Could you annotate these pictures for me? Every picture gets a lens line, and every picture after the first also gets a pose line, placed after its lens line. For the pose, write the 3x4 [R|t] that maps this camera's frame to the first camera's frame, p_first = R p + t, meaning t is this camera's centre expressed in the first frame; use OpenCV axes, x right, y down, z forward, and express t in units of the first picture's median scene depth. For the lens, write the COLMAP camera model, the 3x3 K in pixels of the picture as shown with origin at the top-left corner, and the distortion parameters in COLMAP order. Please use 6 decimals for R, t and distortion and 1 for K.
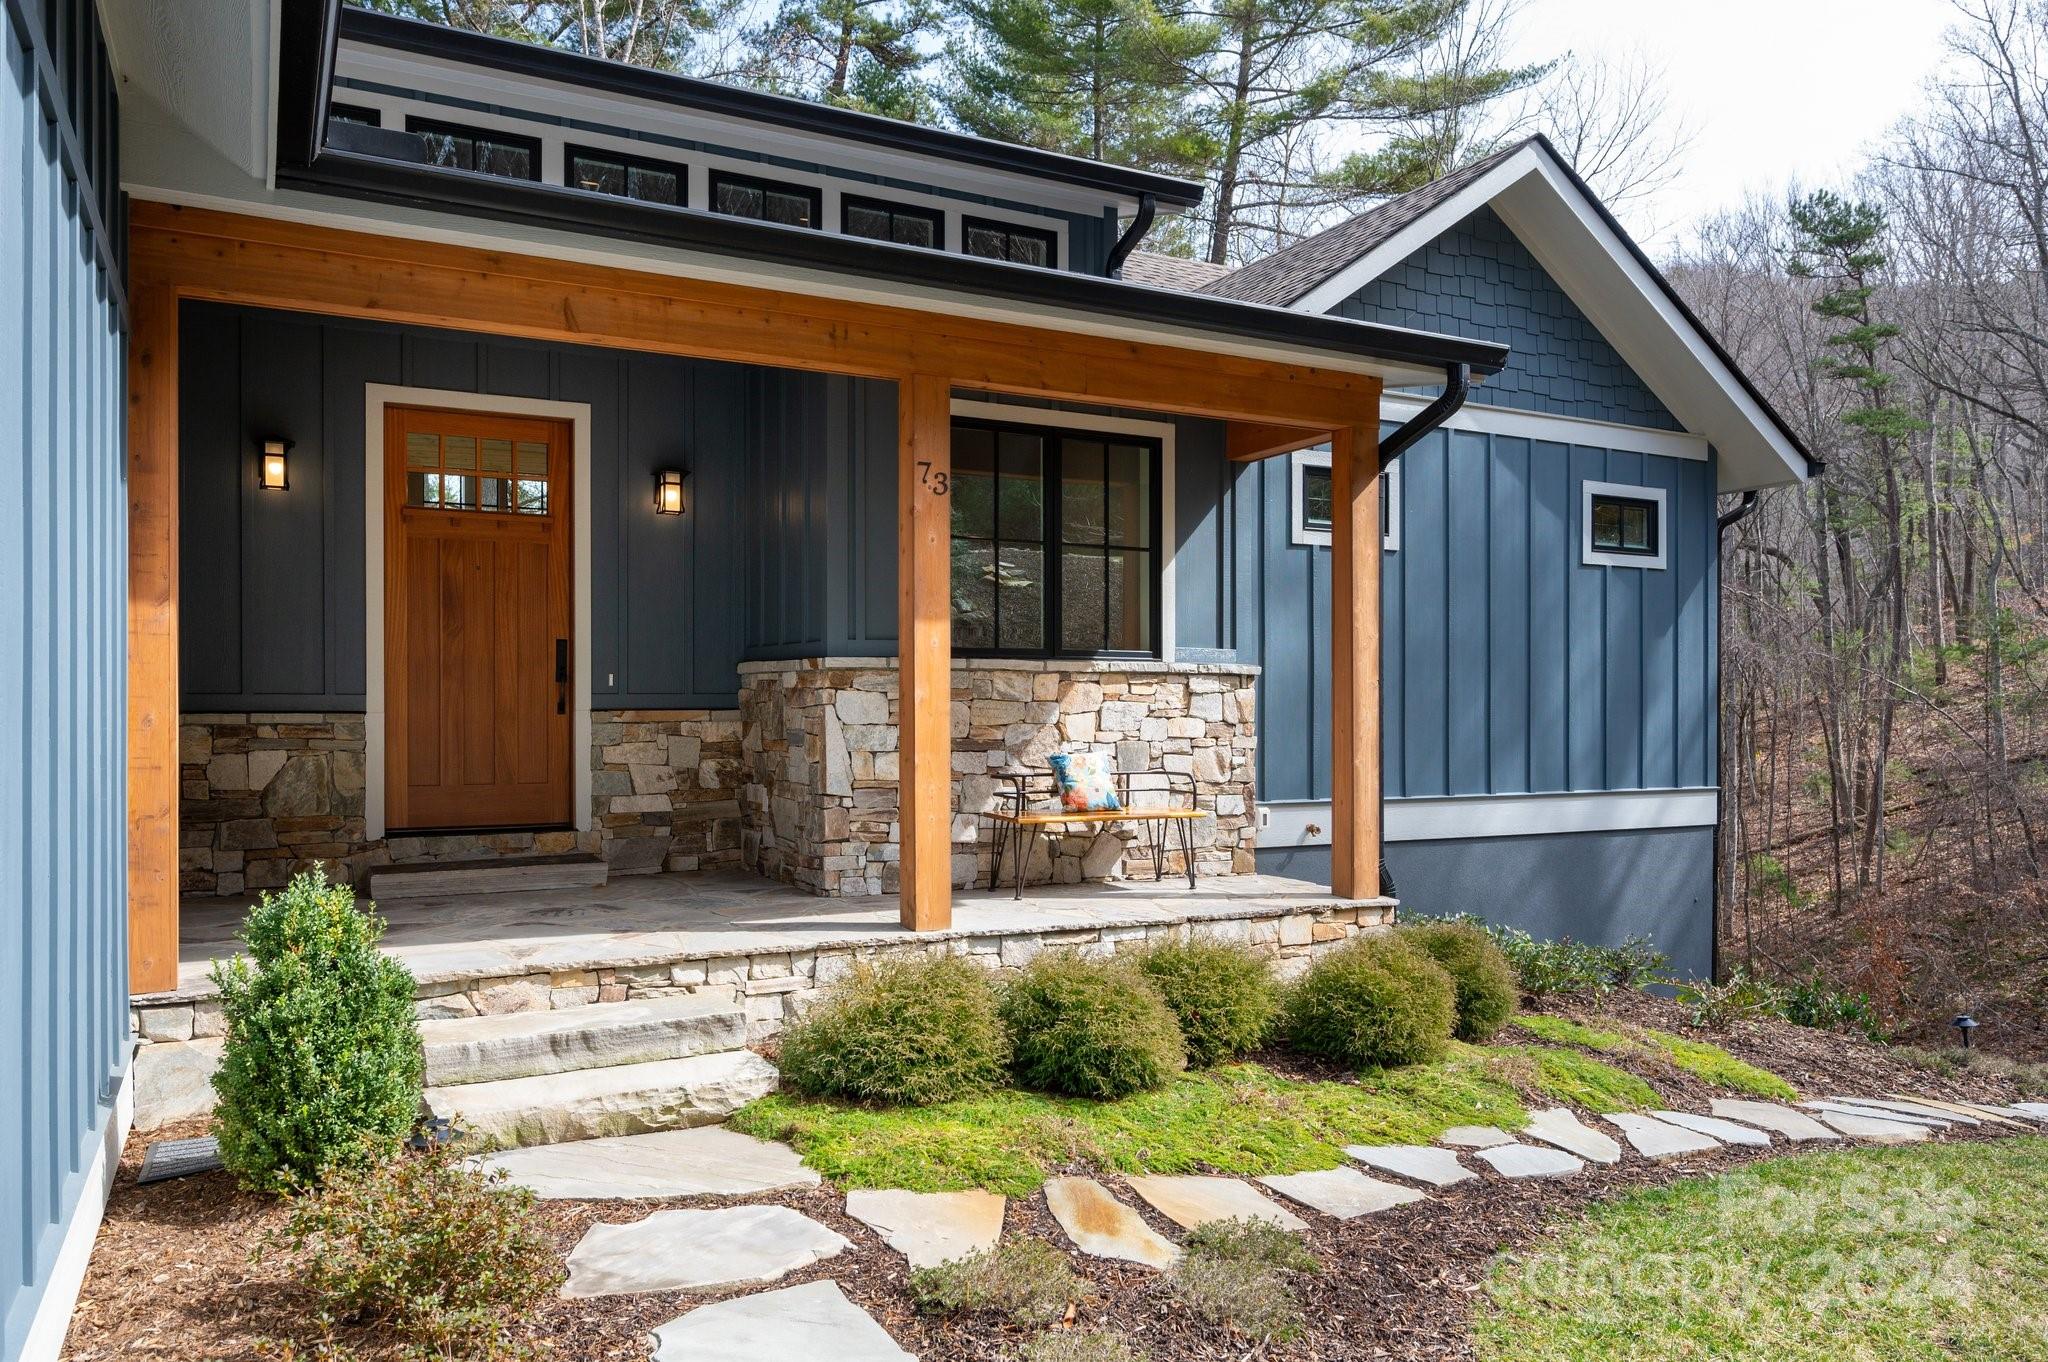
lens RADIAL K [[1434.1, 0, 1022.3], [0, 1434.1, 720.3], [0, 0, 1]] dist [-0.002341, -0.000296]
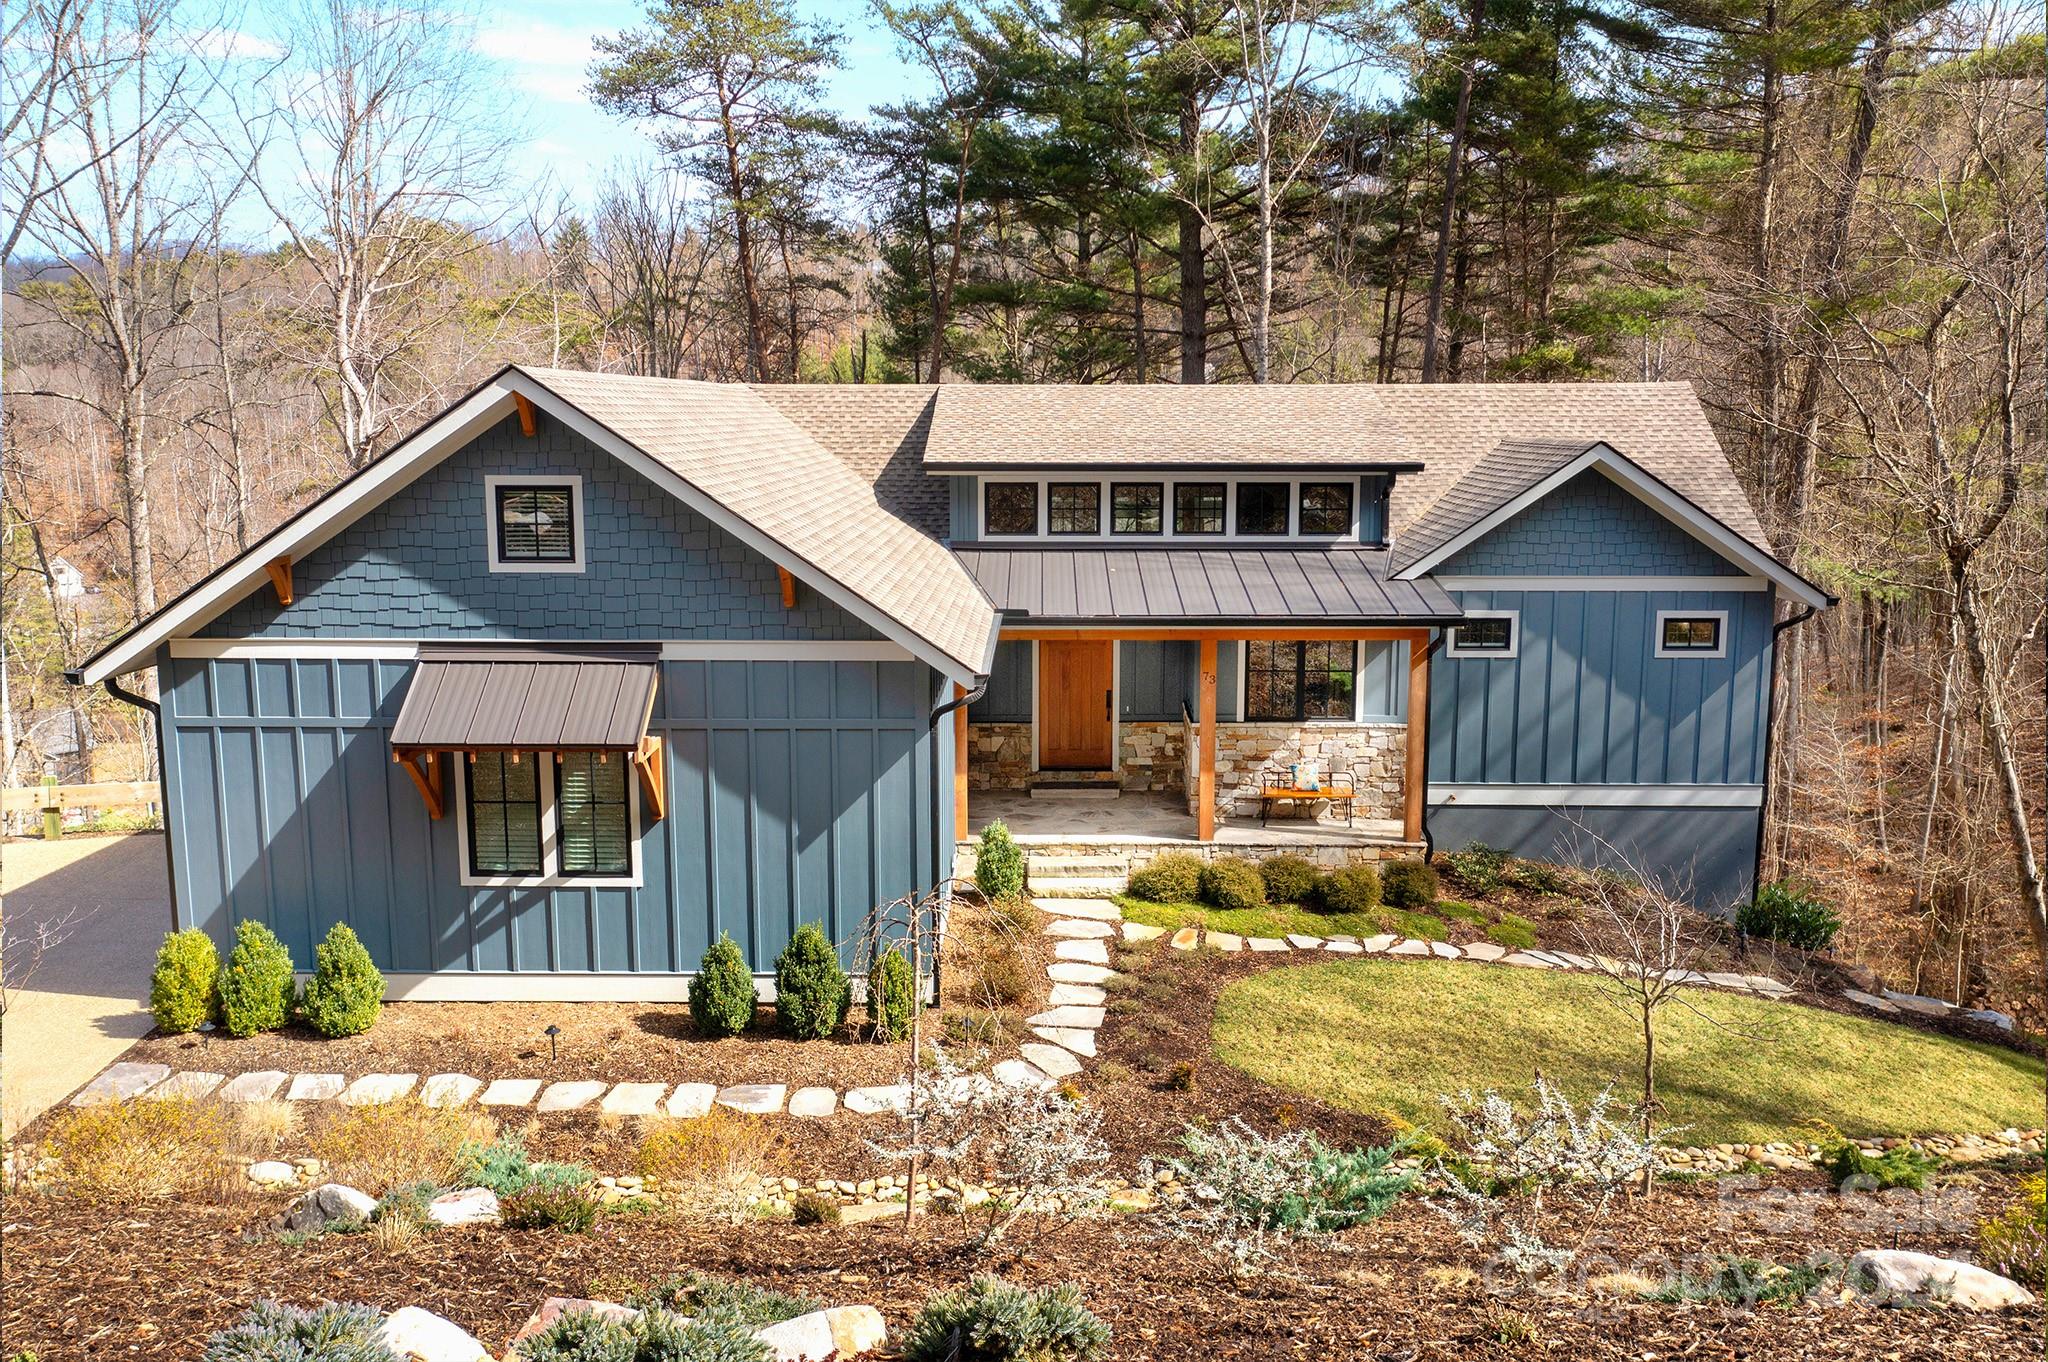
lens RADIAL K [[1876.7, 0, 1024.0], [0, 1876.7, 681.0], [0, 0, 1]] dist [0.001847, 0.000831]
pose [[0.873323, 0.081228, -0.480321, 1.080942], [0.000477, 0.985857, 0.167589, -0.613302], [0.487141, -0.146588, 0.860933, -1.791372]]
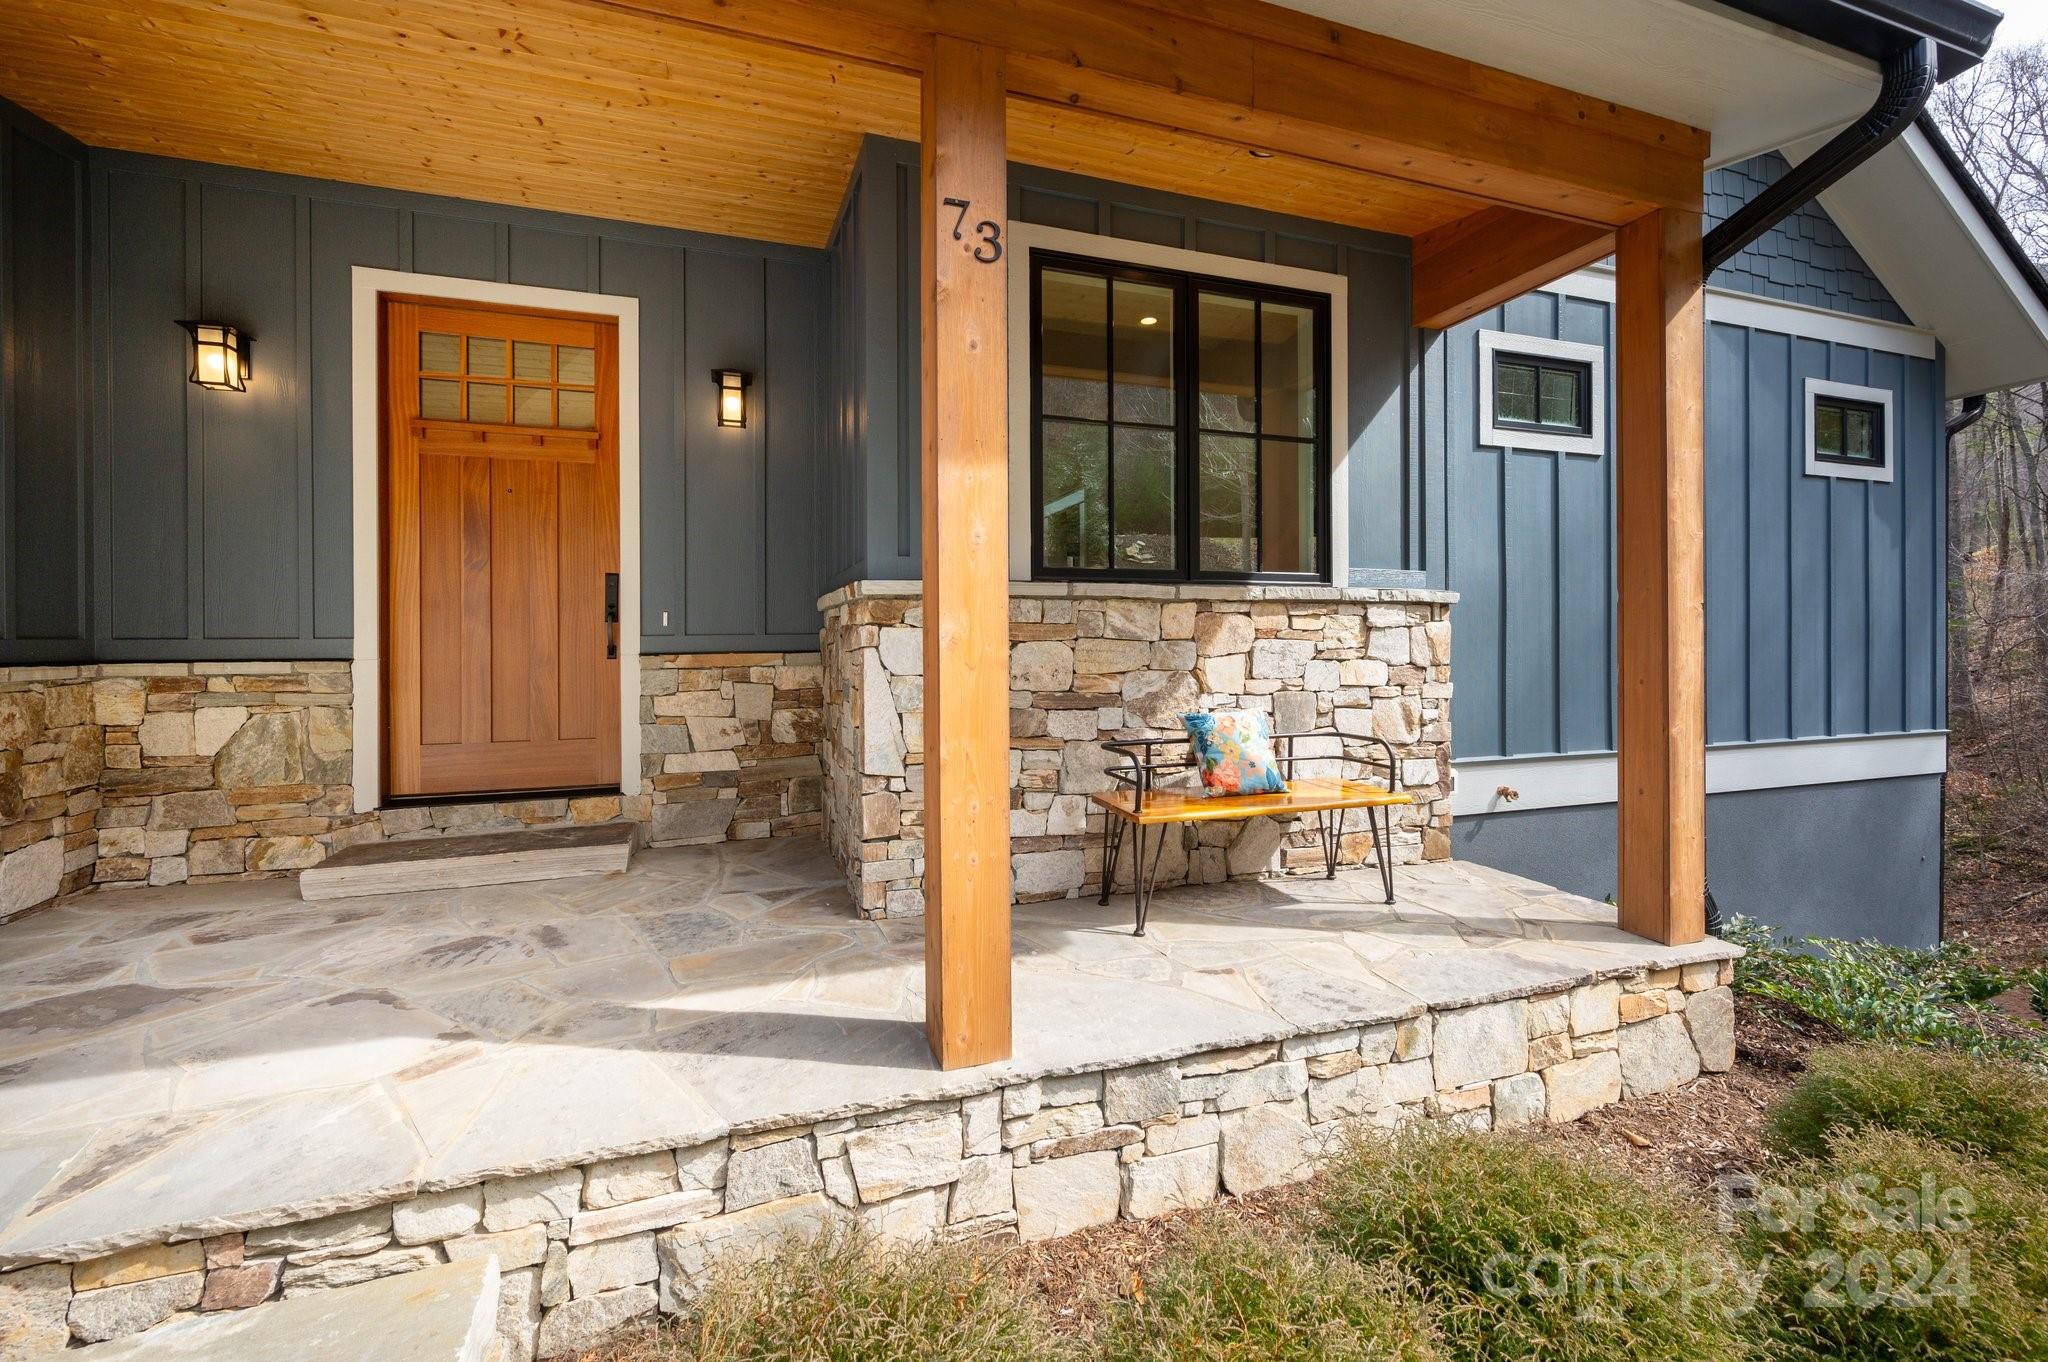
lens RADIAL K [[825.2, 0, 1023.9], [0, 825.2, 664.1], [0, 0, 1]] dist [-0.000123, -0.000067]
pose [[0.987889, -0.003432, -0.155121, 0.003723], [0.006148, 0.999836, 0.017035, -0.008586], [0.155037, -0.017782, 0.987749, 0.569909]]
